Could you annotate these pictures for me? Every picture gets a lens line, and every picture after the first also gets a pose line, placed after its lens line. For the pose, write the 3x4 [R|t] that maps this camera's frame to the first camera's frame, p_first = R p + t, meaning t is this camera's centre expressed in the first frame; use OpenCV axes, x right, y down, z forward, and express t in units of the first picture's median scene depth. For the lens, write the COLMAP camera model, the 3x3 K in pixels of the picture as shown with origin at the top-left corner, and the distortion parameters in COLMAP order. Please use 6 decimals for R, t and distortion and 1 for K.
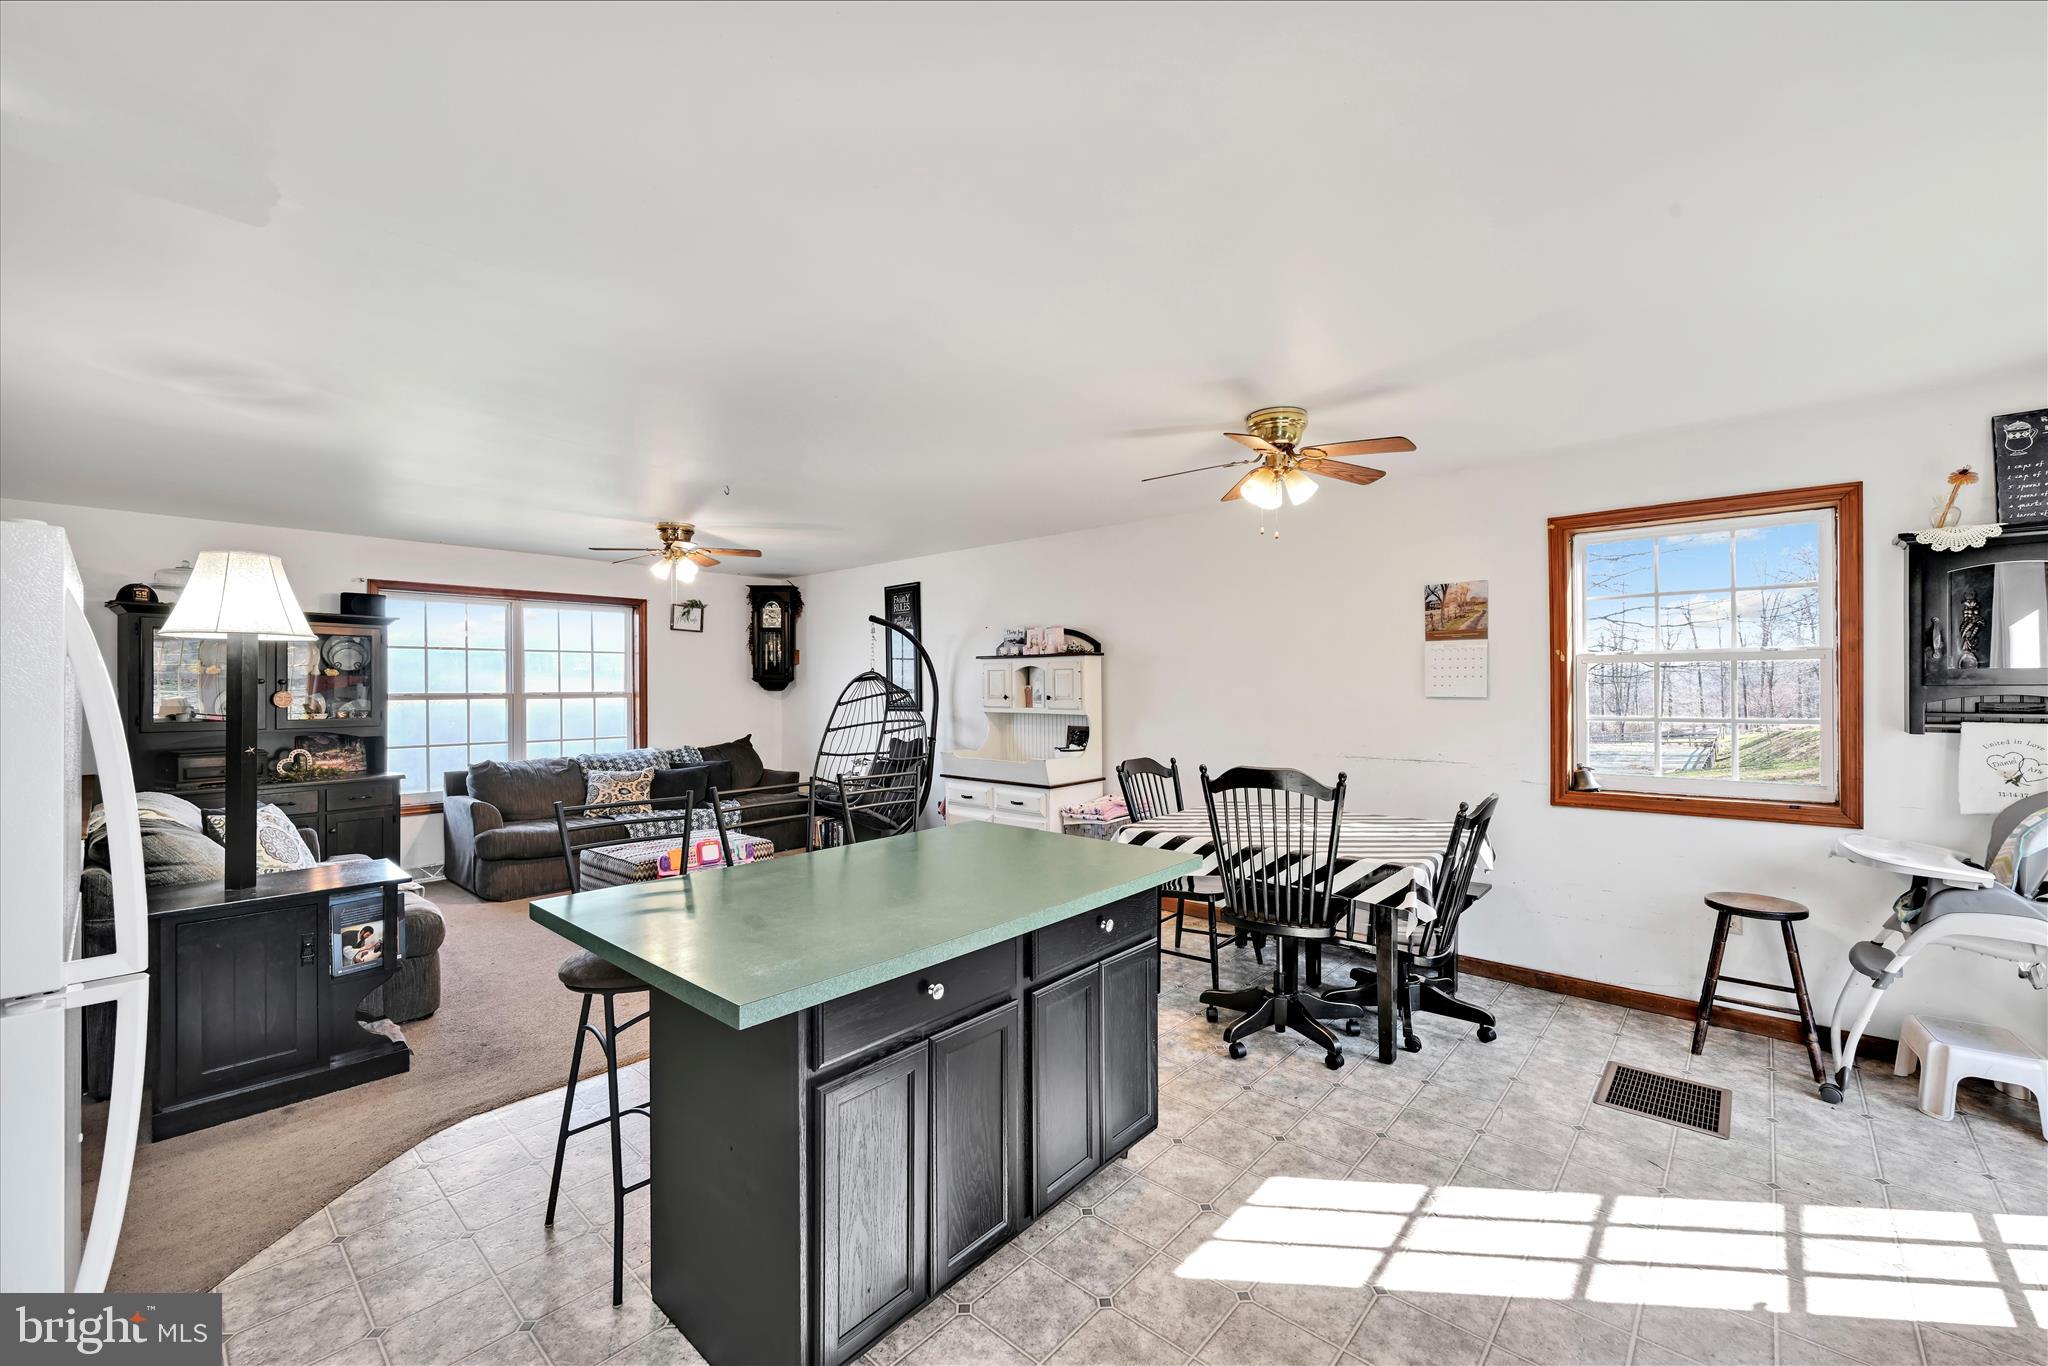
lens RADIAL K [[812.5, 0, 1032.1], [0, 812.5, 680.8], [0, 0, 1]] dist [-0.001029, 0.000013]
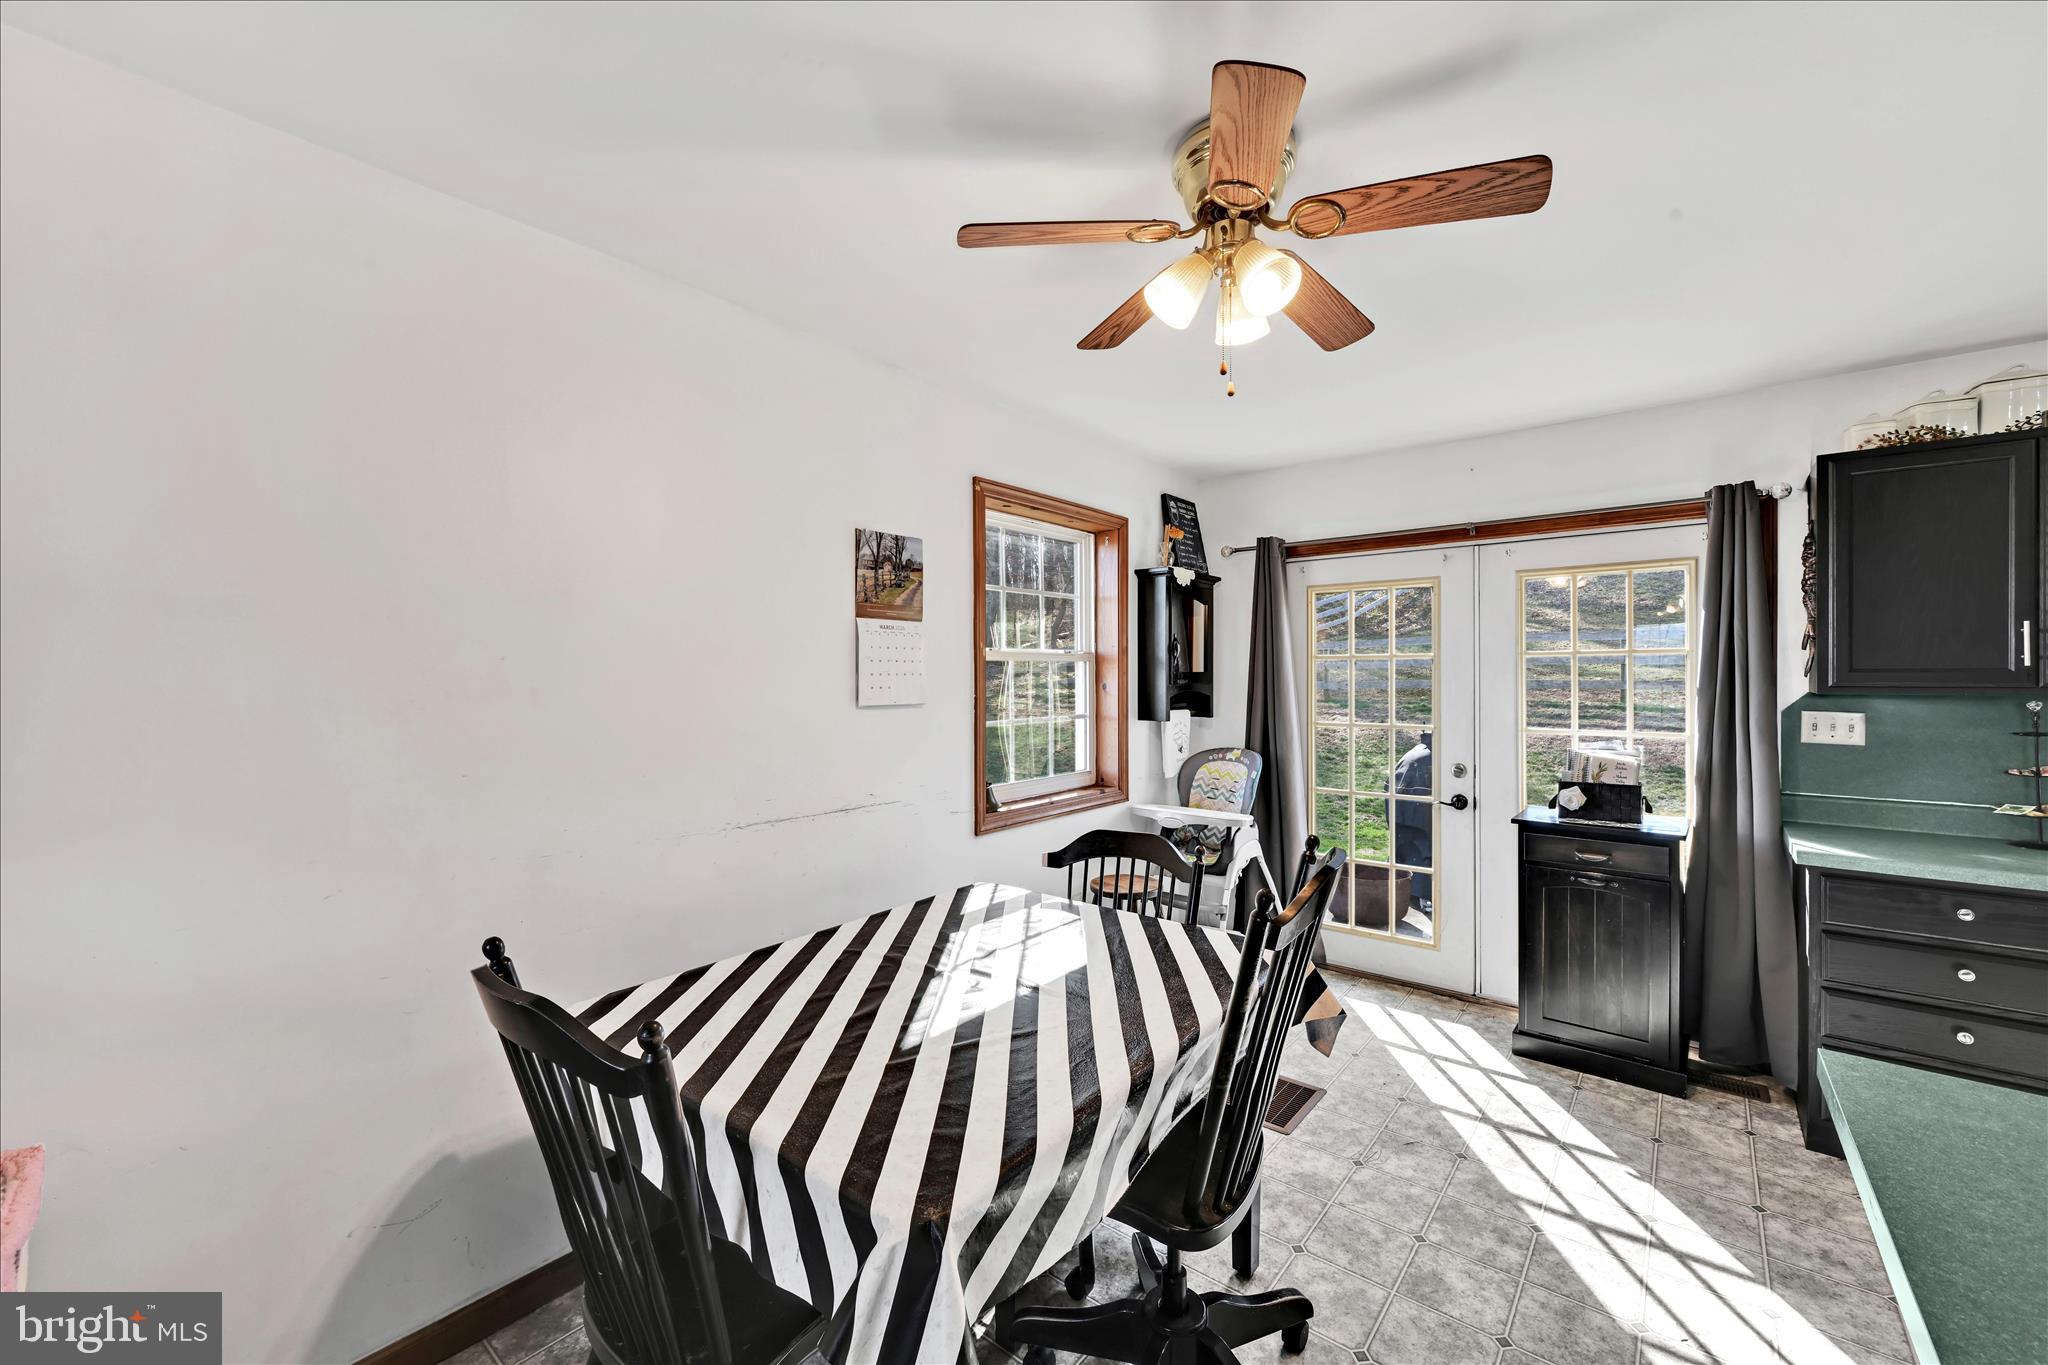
lens RADIAL K [[812.5, 0, 1032.1], [0, 812.5, 680.3], [0, 0, 1]] dist [-0.001029, 0.000013]
pose [[-0.039635, 0.001006, 0.999214, -0.166861], [-0.000142, 0.999999, -0.001012, 0.000638], [-0.999214, -0.000182, -0.039635, 0.995346]]
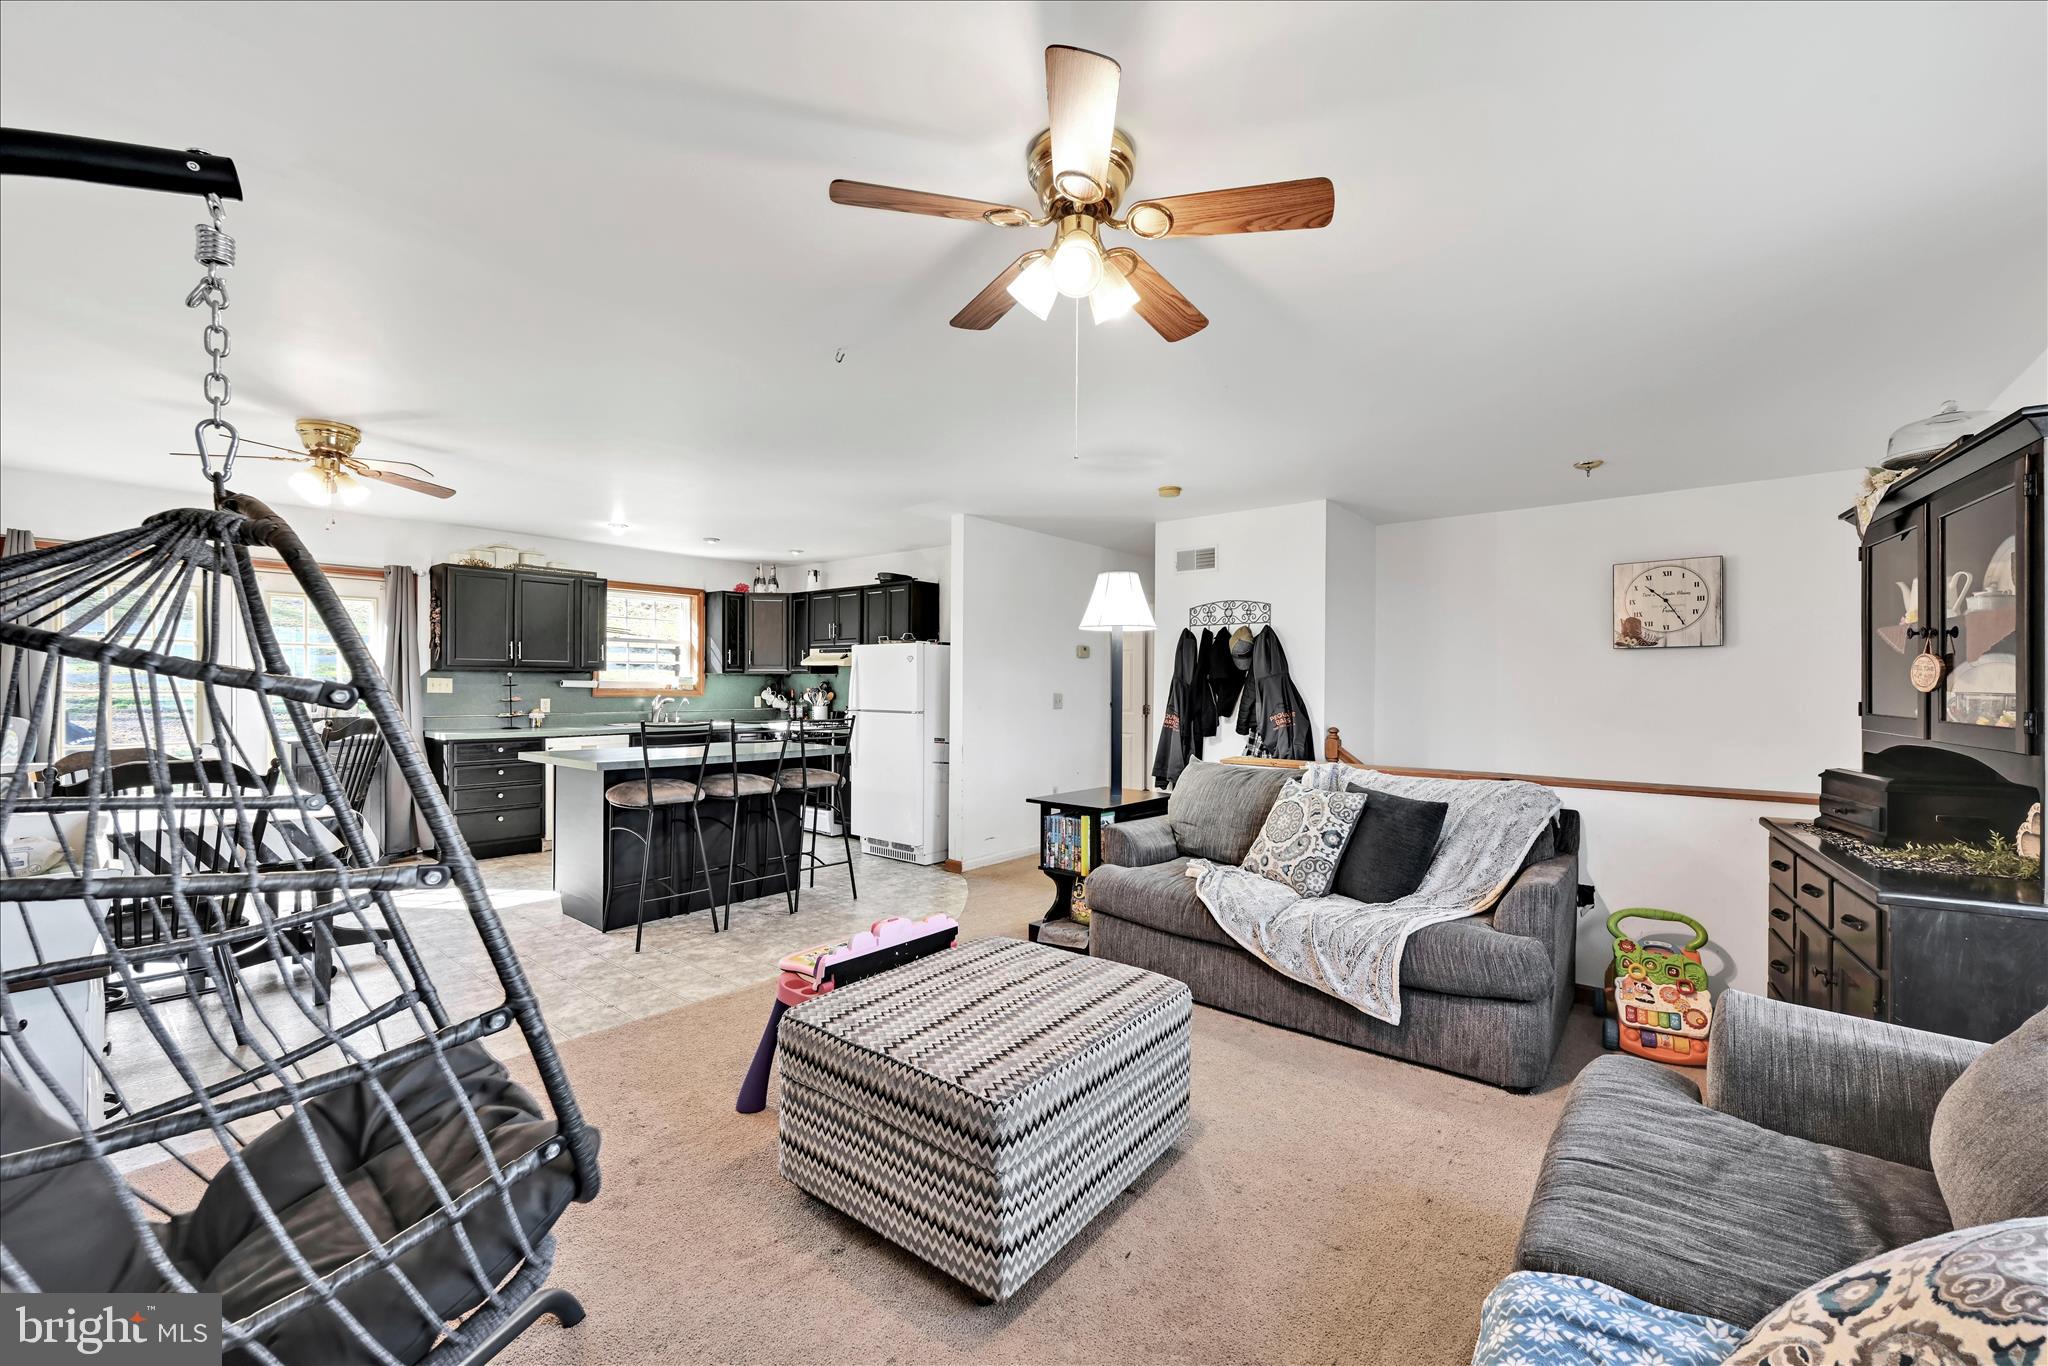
lens RADIAL K [[784.8, 0, 1024.0], [0, 784.8, 683.0], [0, 0, 1]] dist [0.000453, 0.000047]
pose [[-0.999323, 0.000126, -0.036798, -0.578449], [0.000355, 0.999981, -0.006219, 0.051237], [0.036797, -0.006227, -0.999303, 1.879984]]
